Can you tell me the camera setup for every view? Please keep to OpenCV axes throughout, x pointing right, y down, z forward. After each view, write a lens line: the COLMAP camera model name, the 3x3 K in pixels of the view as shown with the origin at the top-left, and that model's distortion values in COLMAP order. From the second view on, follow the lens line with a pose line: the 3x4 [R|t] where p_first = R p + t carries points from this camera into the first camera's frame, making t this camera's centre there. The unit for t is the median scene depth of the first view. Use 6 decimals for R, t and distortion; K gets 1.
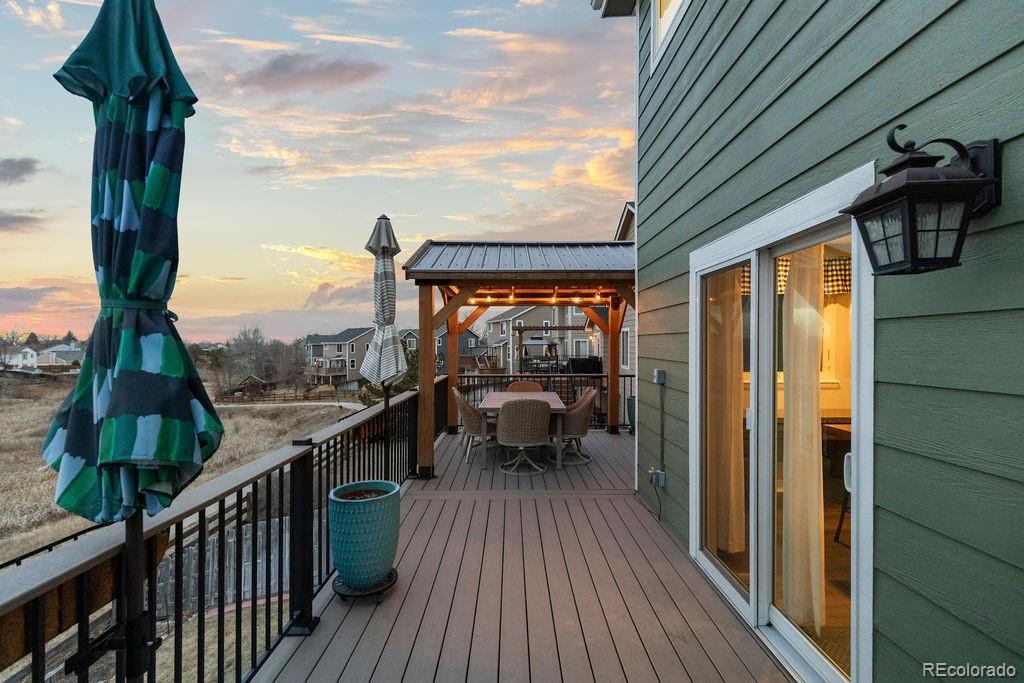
lens RADIAL K [[476.2, 0, 512.0], [0, 476.2, 341.5], [0, 0, 1]] dist [-0.000452, 0.000120]
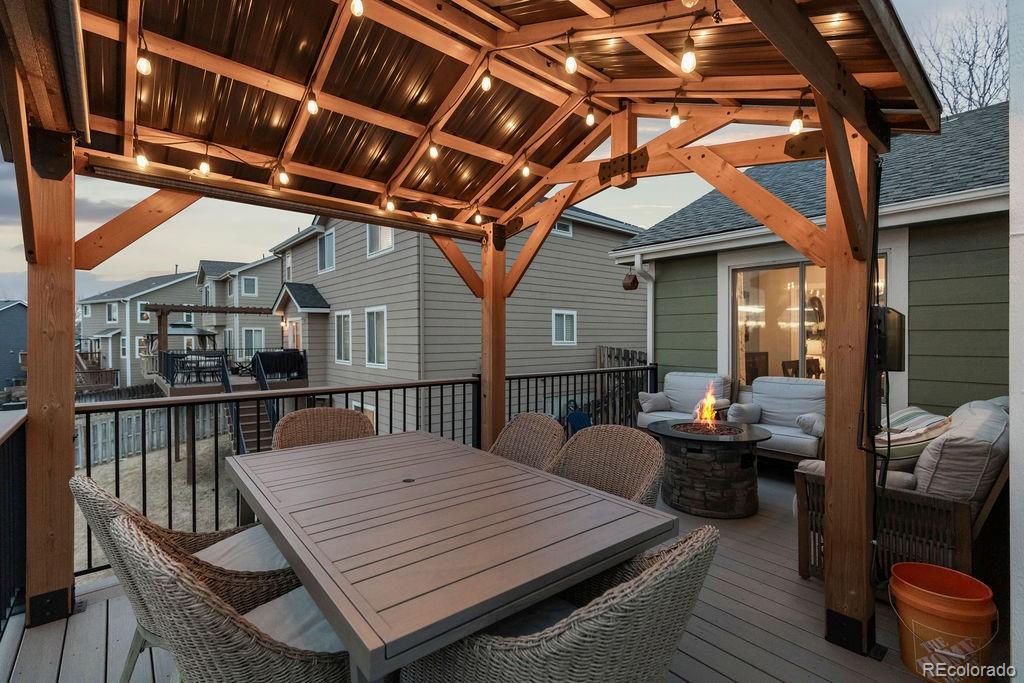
lens RADIAL K [[476.2, 0, 512.0], [0, 476.2, 341.5], [0, 0, 1]] dist [-0.000452, 0.000120]
pose [[0.767863, -0.005073, 0.640595, -0.093218], [-0.004306, 0.999905, 0.013080, 0.021430], [-0.640600, -0.012802, 0.767768, 0.599579]]
